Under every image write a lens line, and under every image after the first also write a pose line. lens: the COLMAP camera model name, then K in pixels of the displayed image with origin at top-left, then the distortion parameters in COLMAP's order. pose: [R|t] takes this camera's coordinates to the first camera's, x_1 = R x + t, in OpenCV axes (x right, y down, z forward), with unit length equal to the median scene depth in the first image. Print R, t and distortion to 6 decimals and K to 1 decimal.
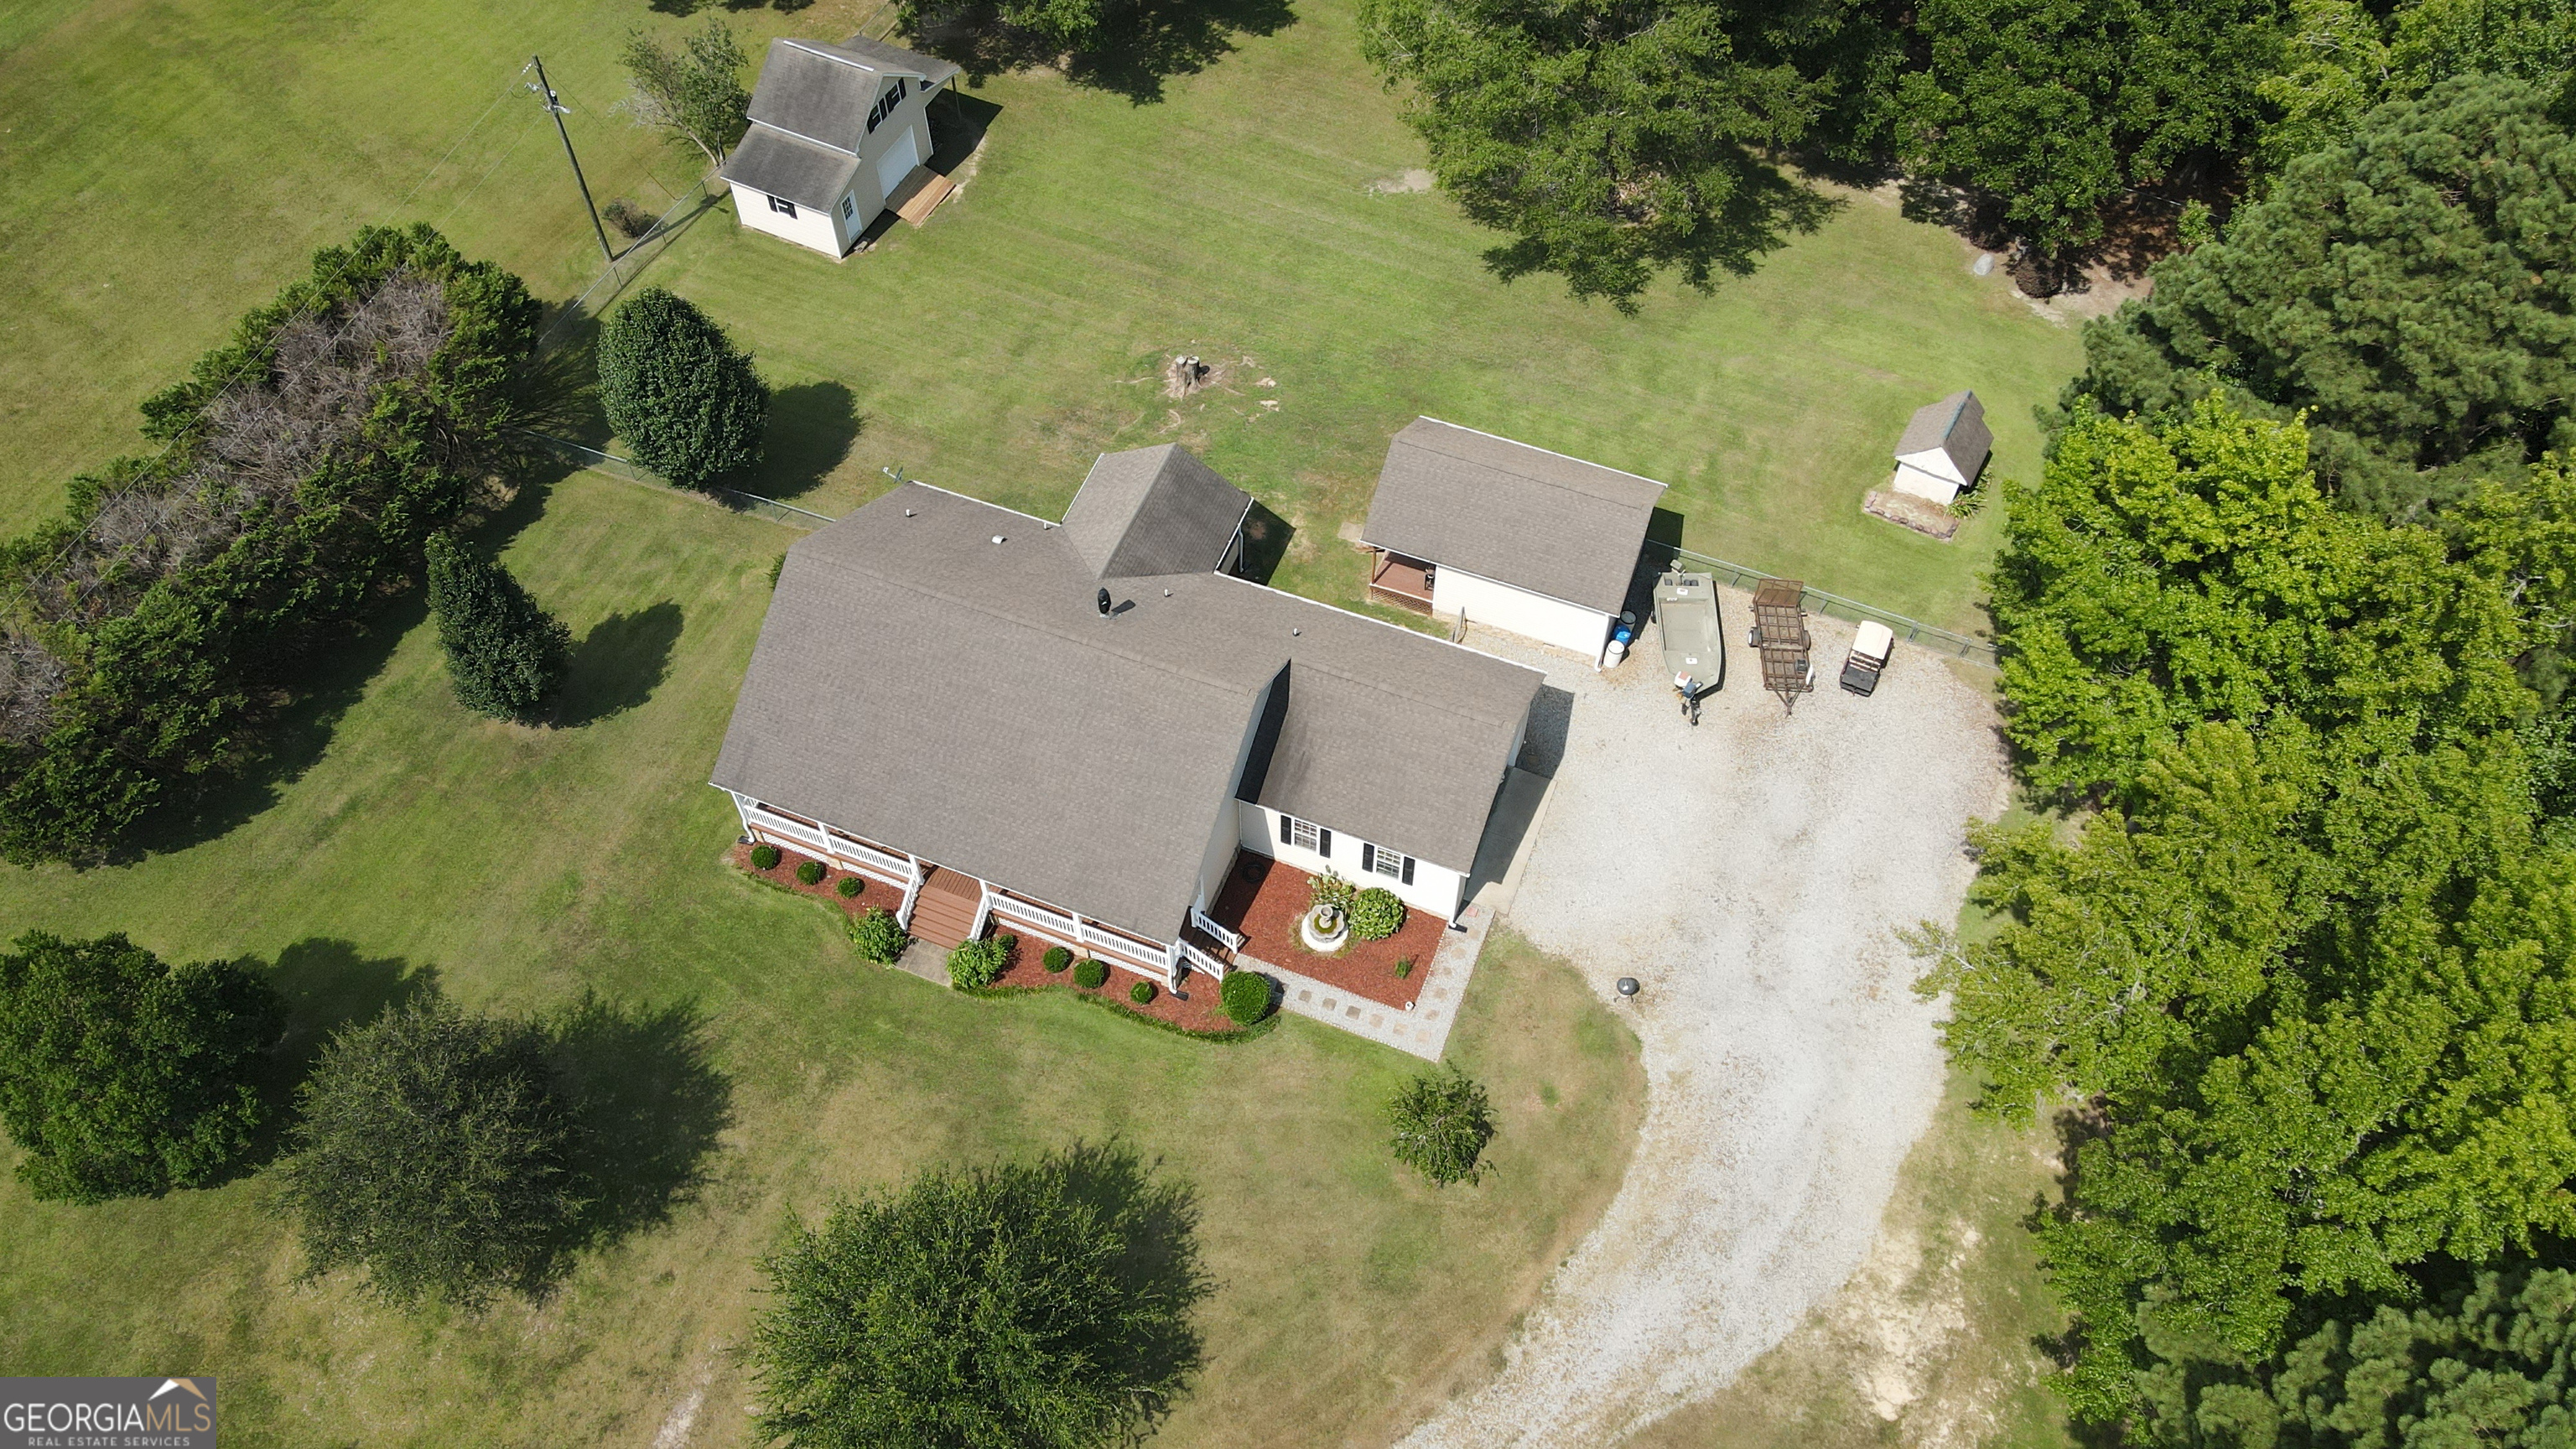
lens RADIAL K [[1862.8, 0, 1289.3], [0, 1862.8, 732.9], [0, 0, 1]] dist [-0.000999, 0.034967]
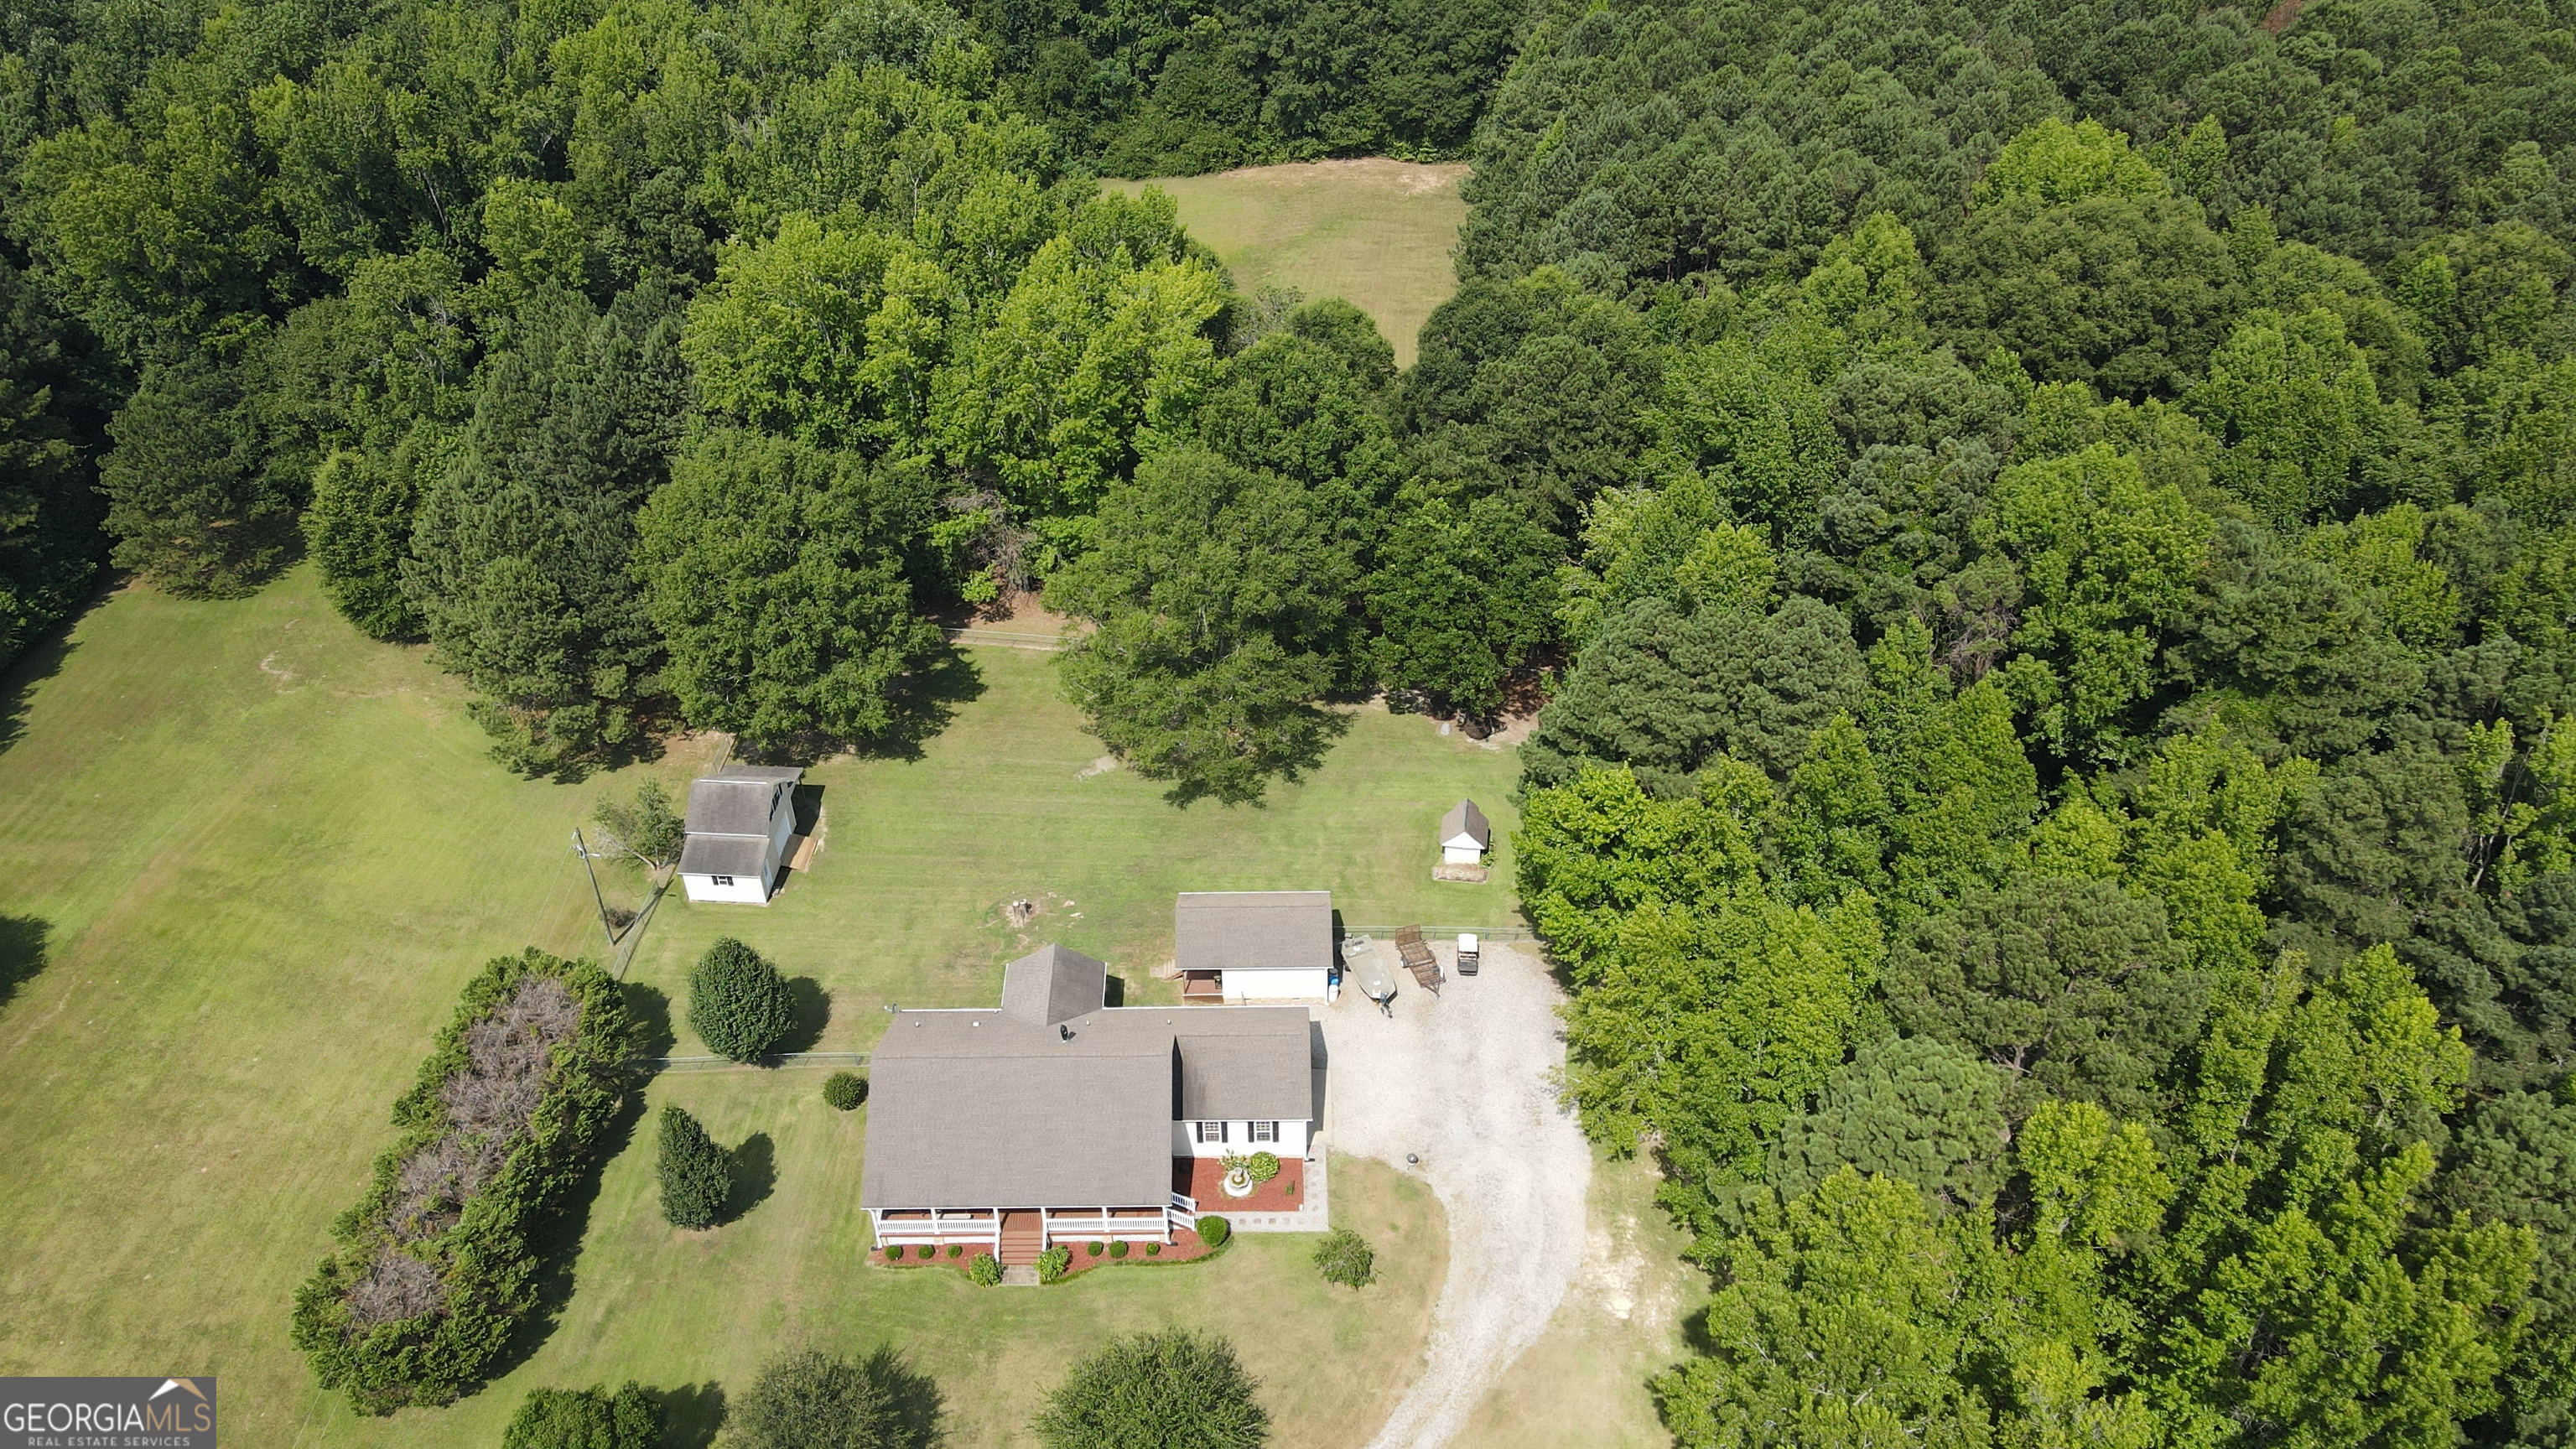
lens RADIAL K [[1862.8, 0, 1289.3], [0, 1862.8, 732.9], [0, 0, 1]] dist [-0.000999, 0.034967]
pose [[0.926812, -0.237634, 0.290774, -0.309074], [0.310429, 0.920539, -0.237154, 0.133500], [-0.211313, 0.310061, 0.926935, -0.657313]]
